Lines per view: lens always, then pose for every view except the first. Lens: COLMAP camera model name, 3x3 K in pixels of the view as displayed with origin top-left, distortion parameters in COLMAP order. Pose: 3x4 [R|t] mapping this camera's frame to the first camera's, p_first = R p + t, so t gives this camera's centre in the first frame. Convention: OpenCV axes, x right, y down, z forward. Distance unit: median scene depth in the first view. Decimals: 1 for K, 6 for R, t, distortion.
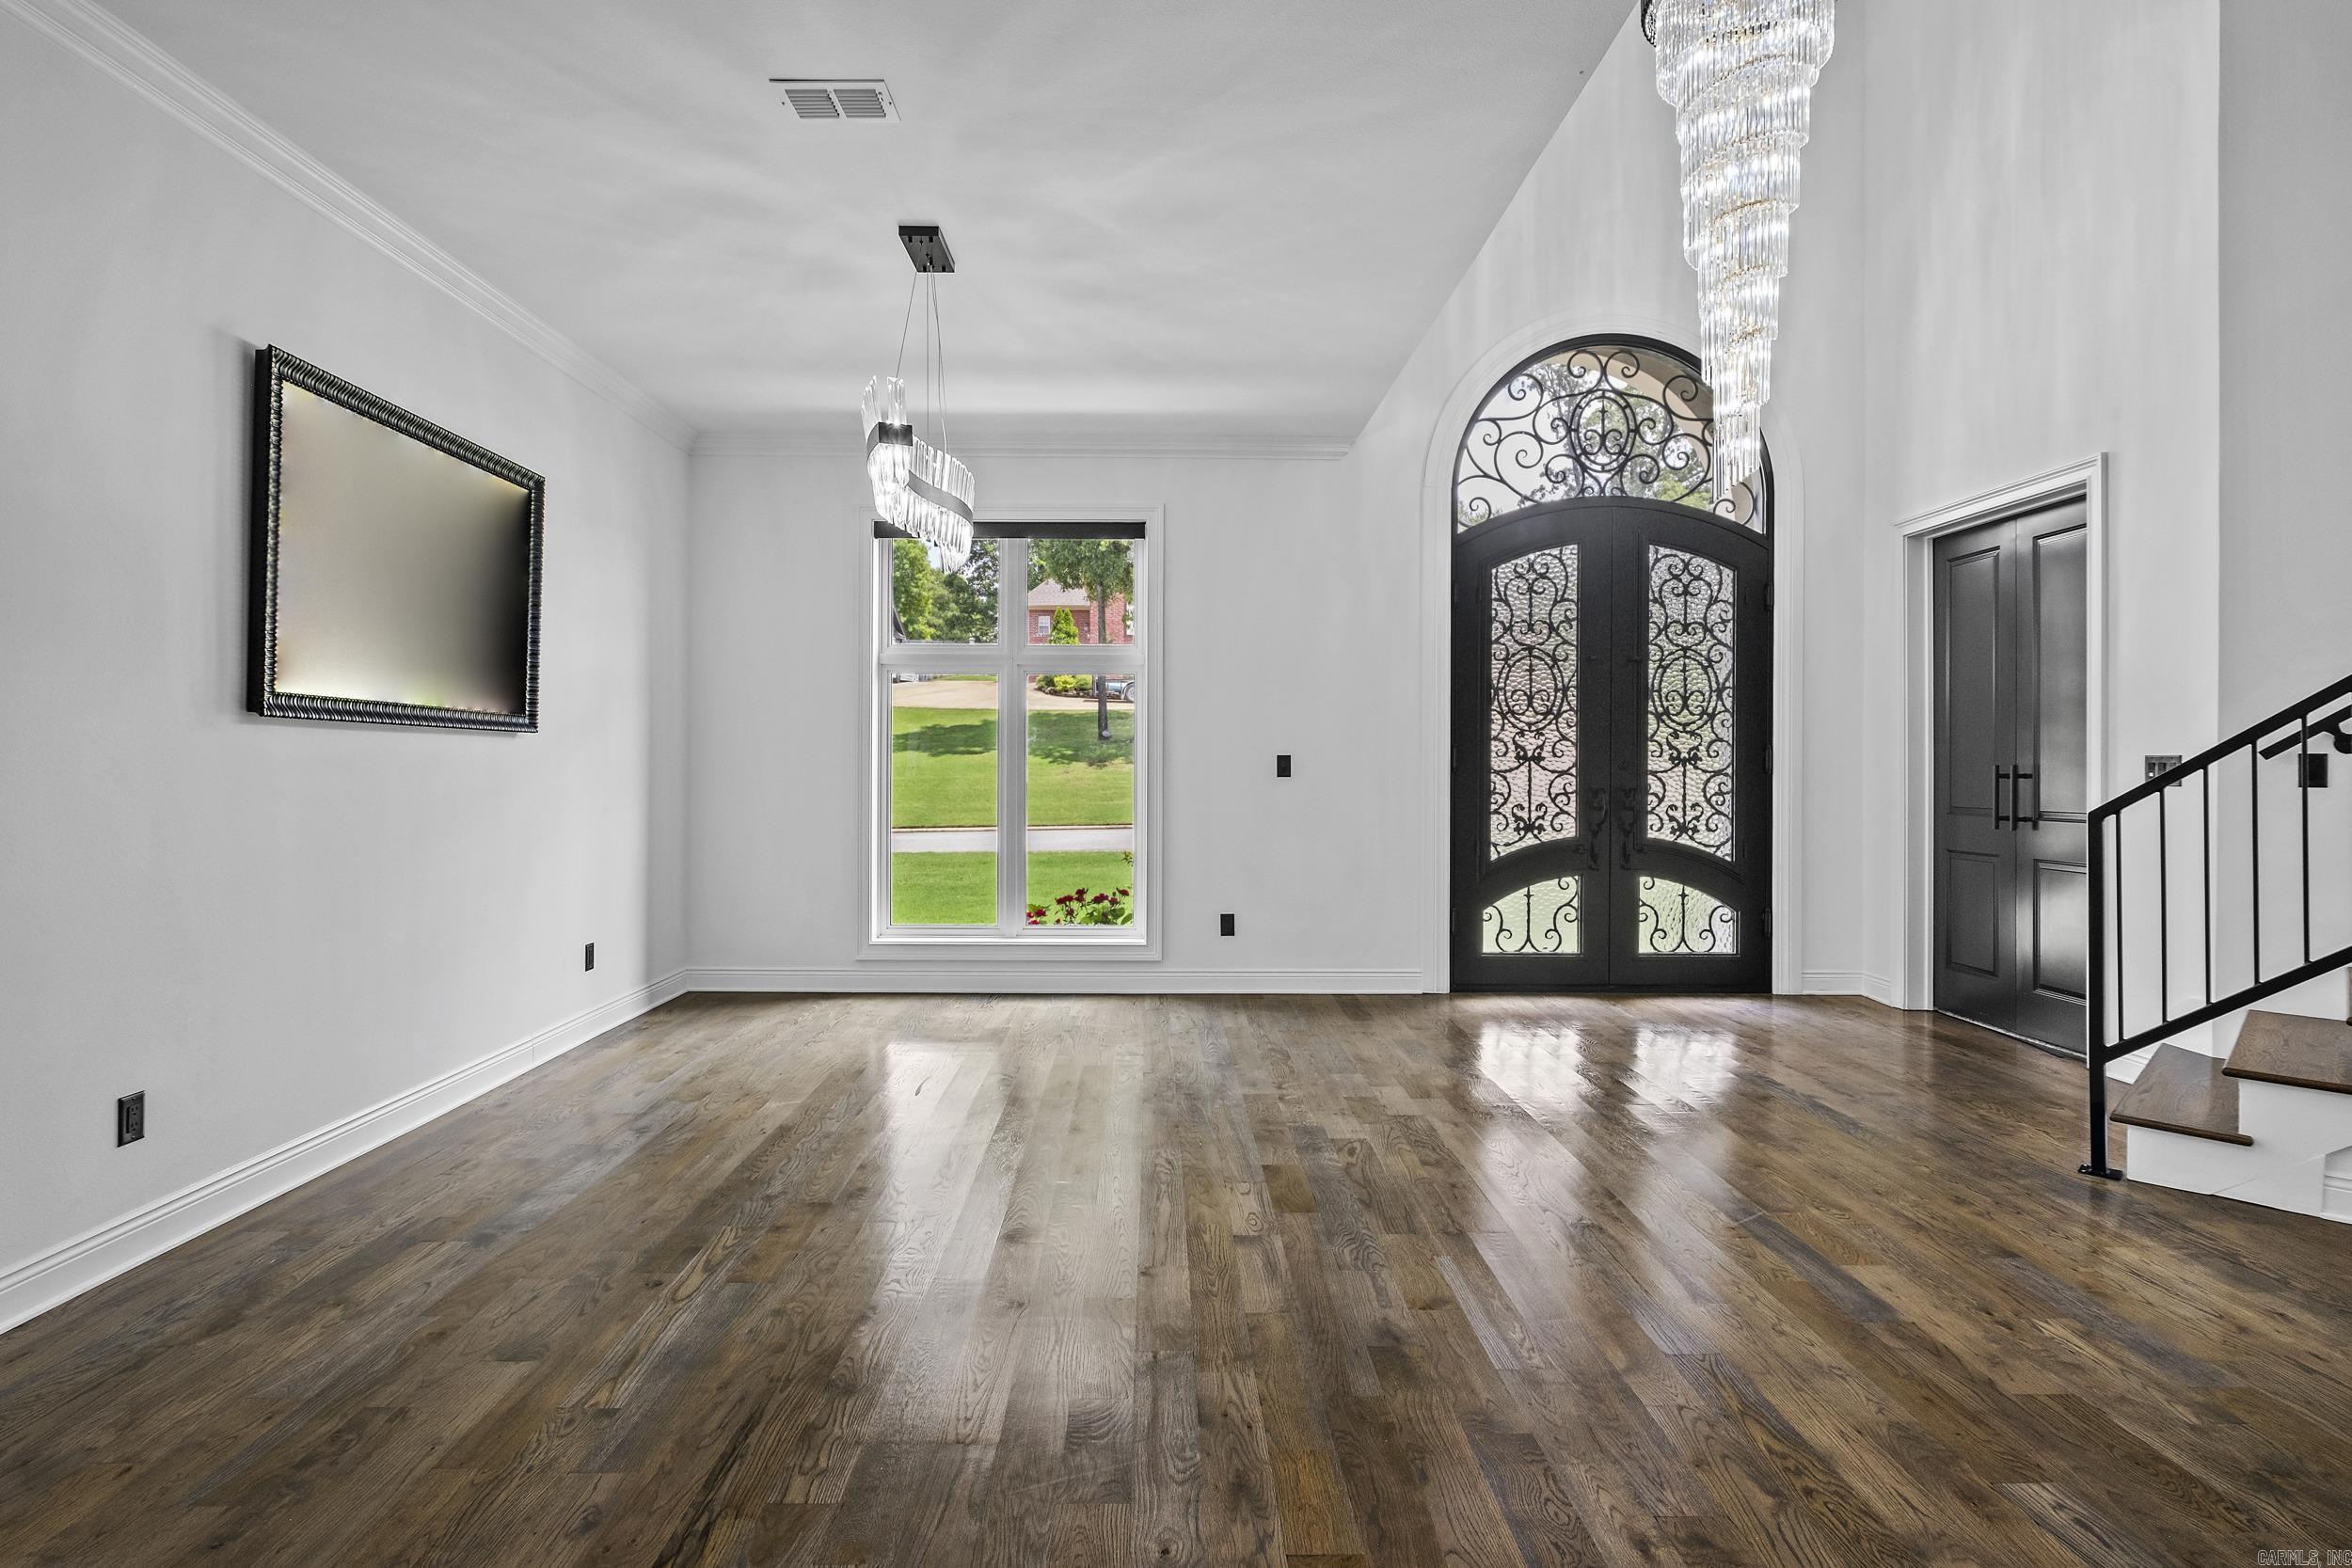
lens RADIAL K [[1198.5, 0, 1159.1], [0, 1198.5, 763.2], [0, 0, 1]] dist [-0.006581, 0.002547]
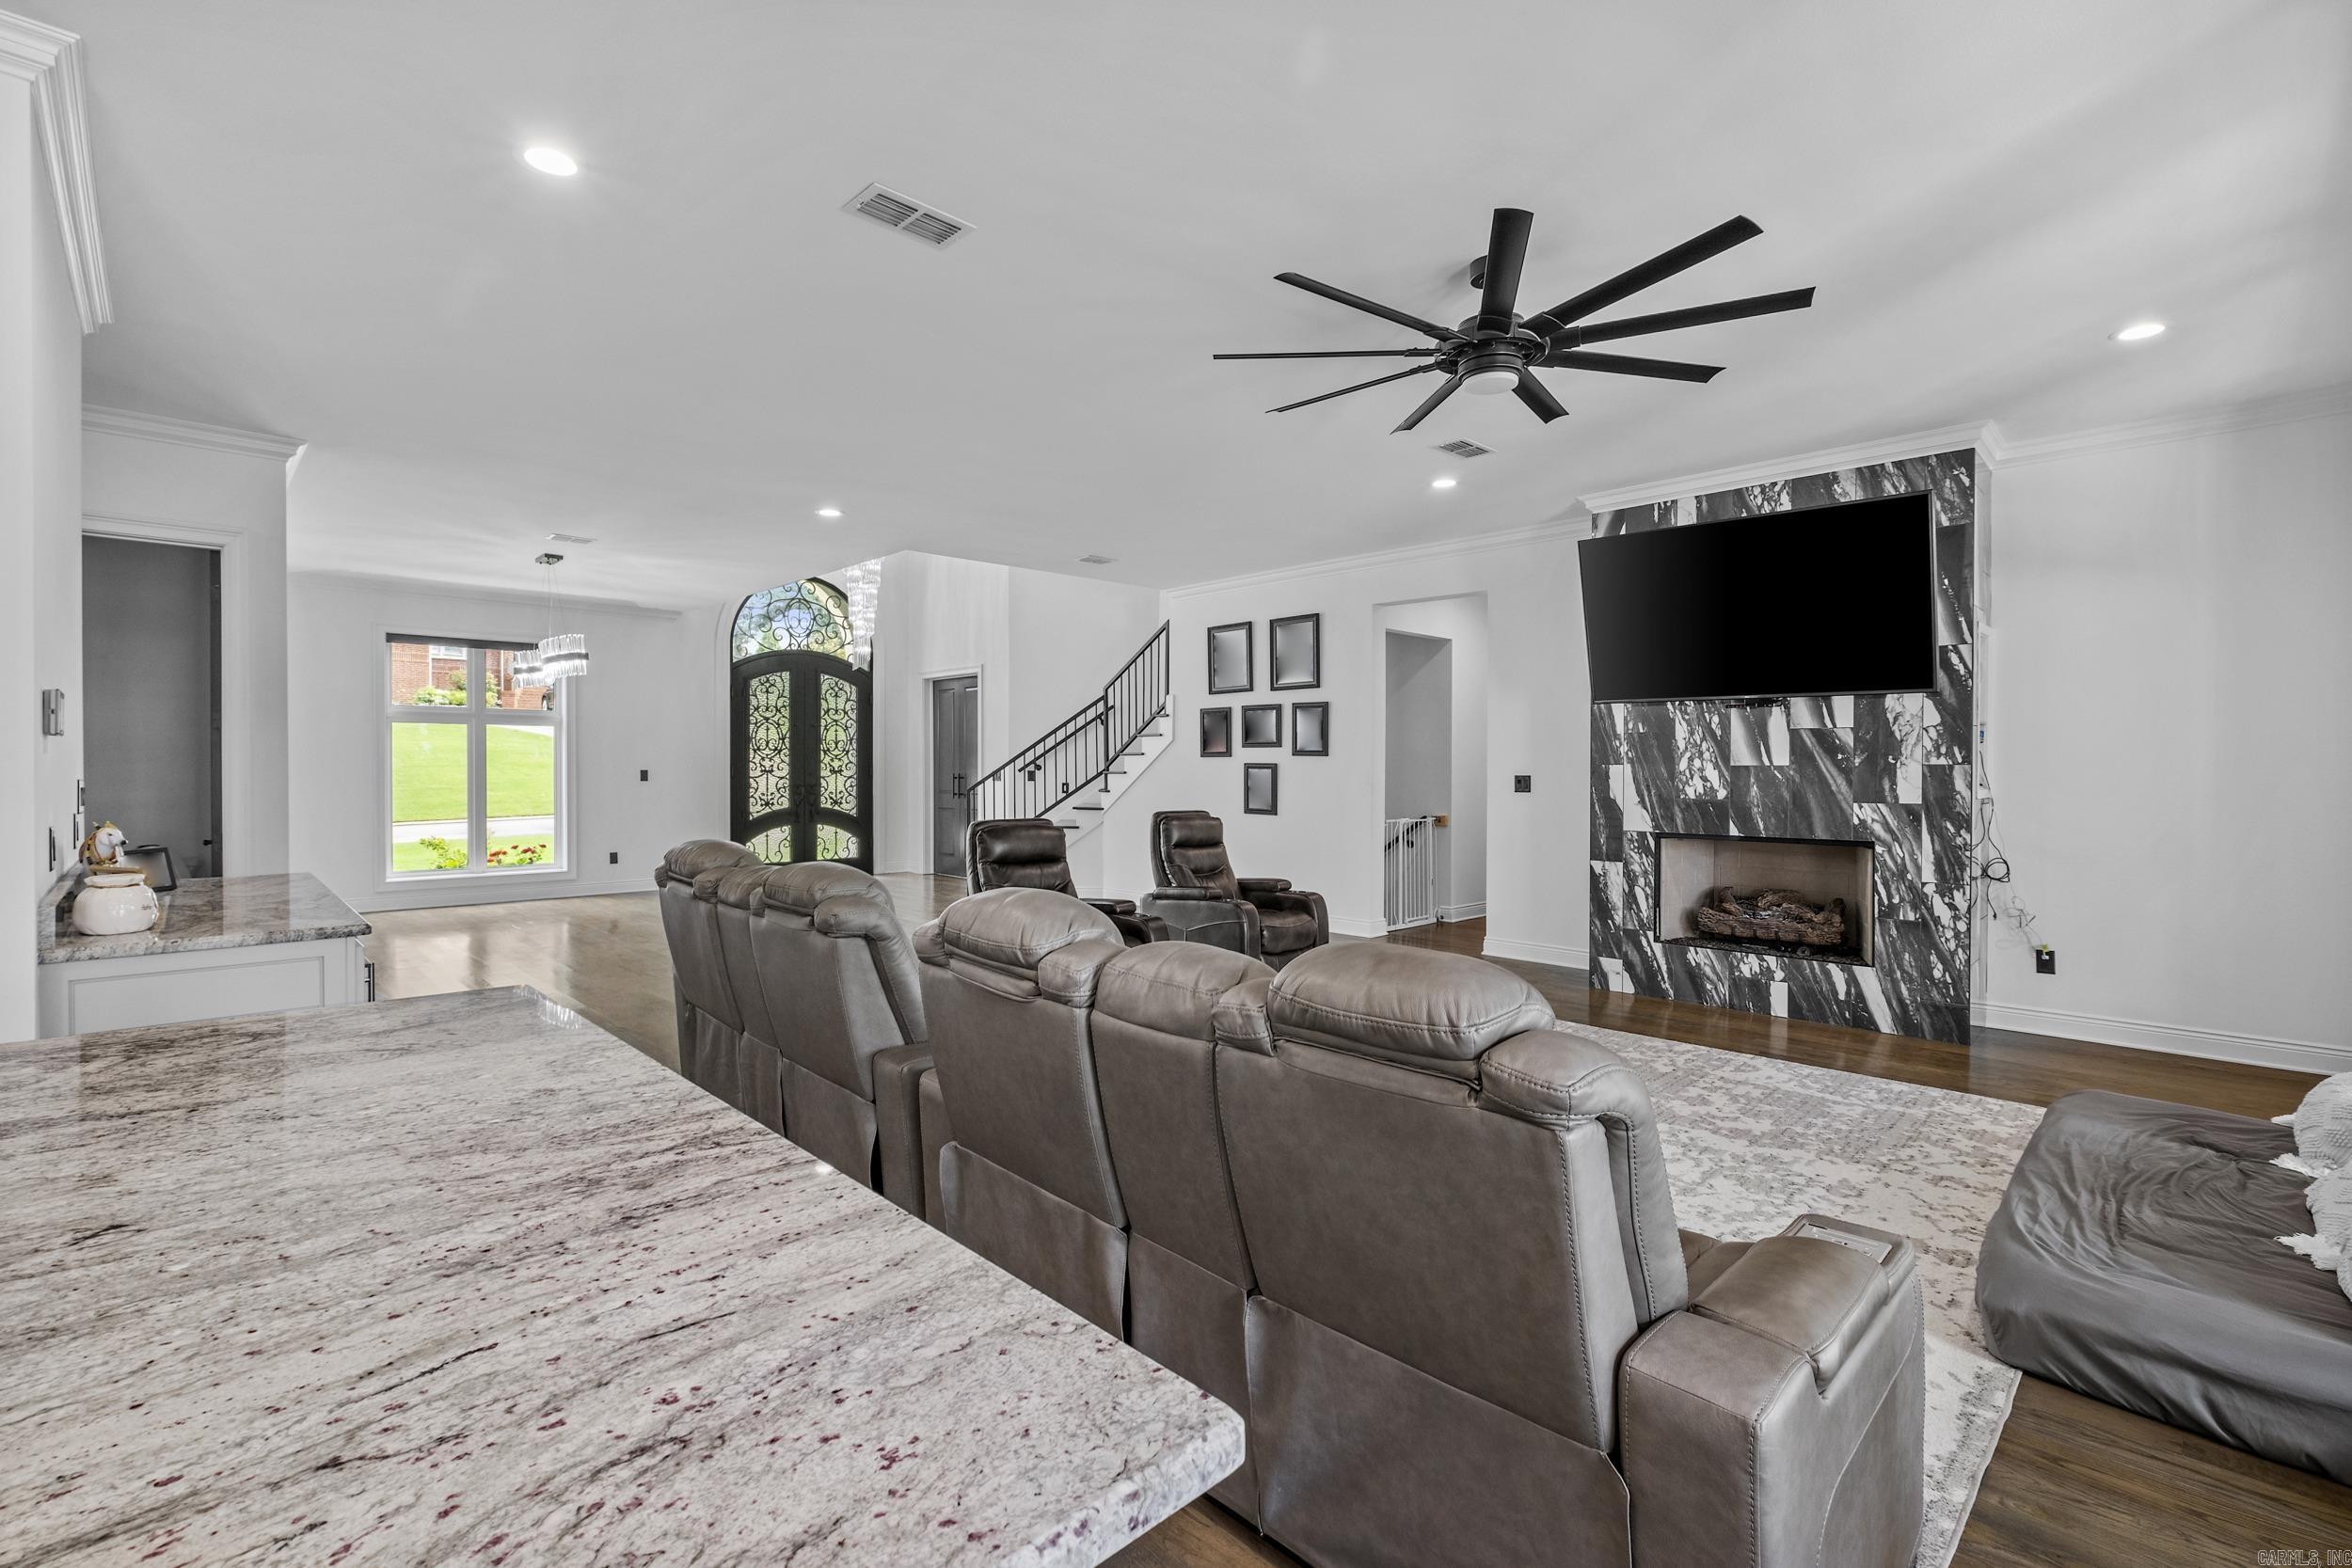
lens RADIAL K [[1035.2, 0, 1170.9], [0, 1035.2, 778.0], [0, 0, 1]] dist [-0.010795, 0.002772]
pose [[0.719277, -0.008561, 0.694671, -0.447469], [0.000617, 0.999932, 0.011684, -0.012576], [-0.694723, -0.007975, 0.719233, -0.810456]]
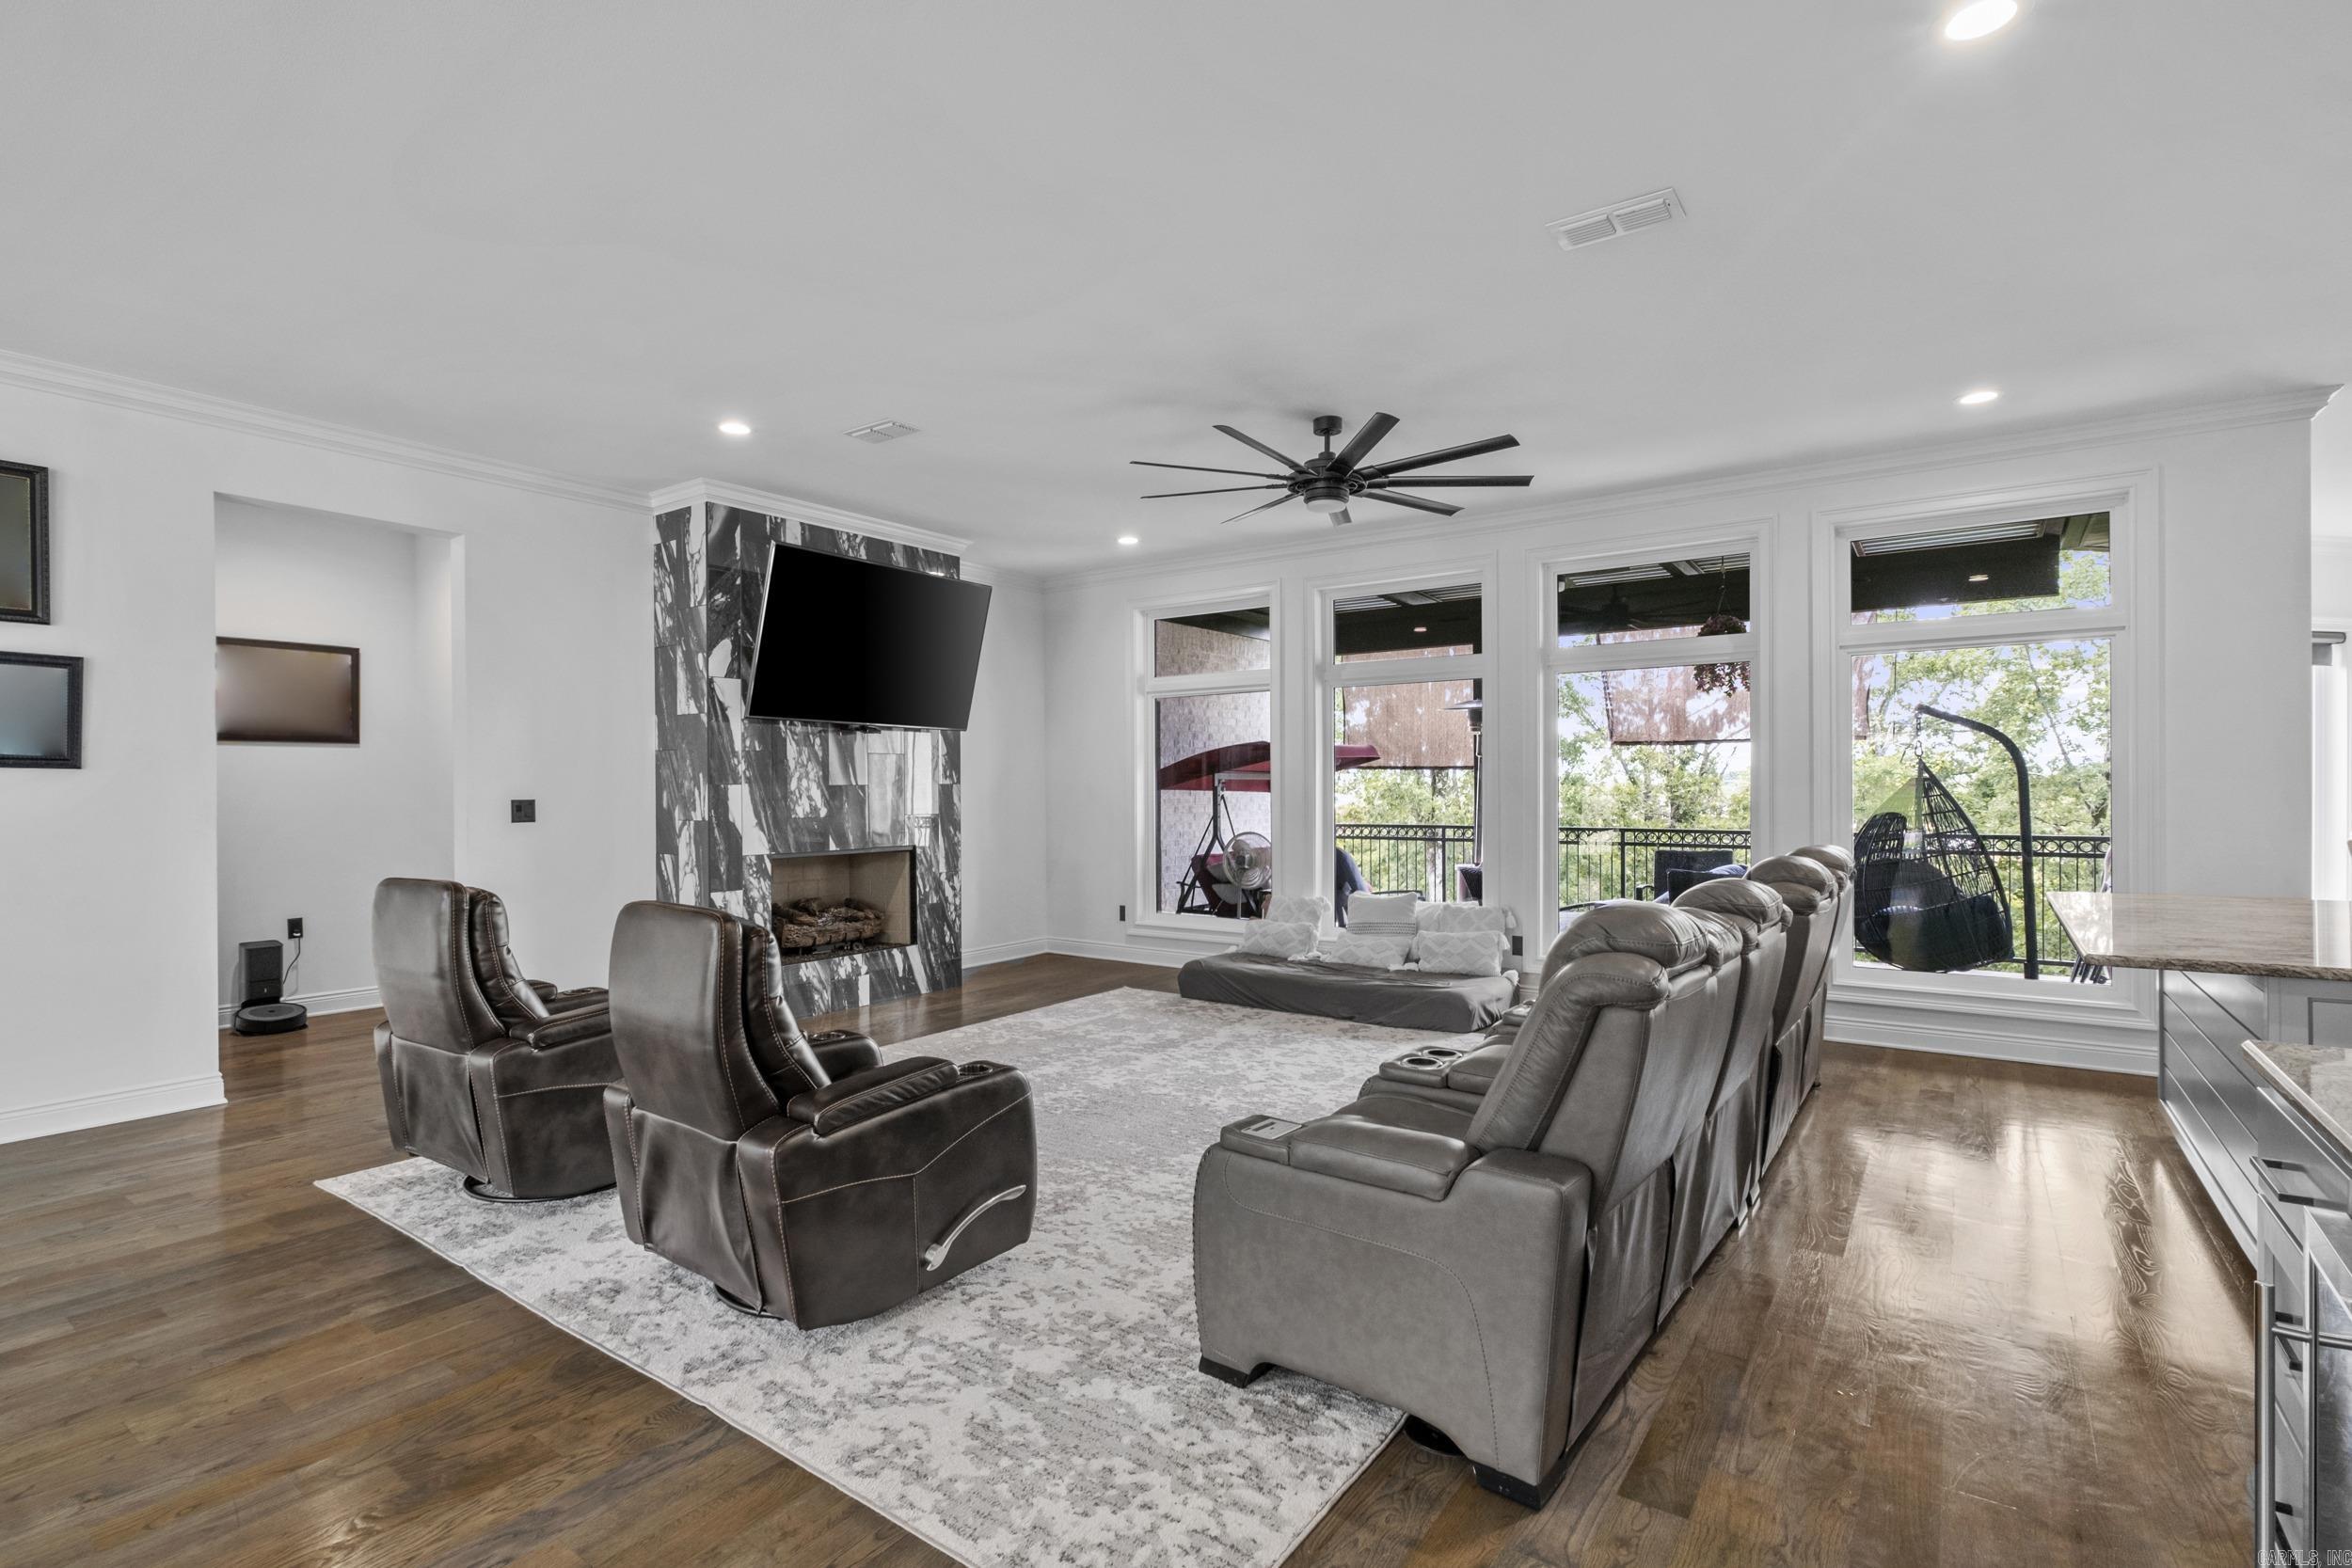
lens RADIAL K [[1090.6, 0, 1165.7], [0, 1090.6, 795.3], [0, 0, 1]] dist [-0.016529, -0.000737]
pose [[-0.809705, -0.005118, 0.586815, -0.322920], [0.002173, 0.999929, 0.011720, -0.014502], [-0.586834, 0.010765, -0.809636, 0.124631]]
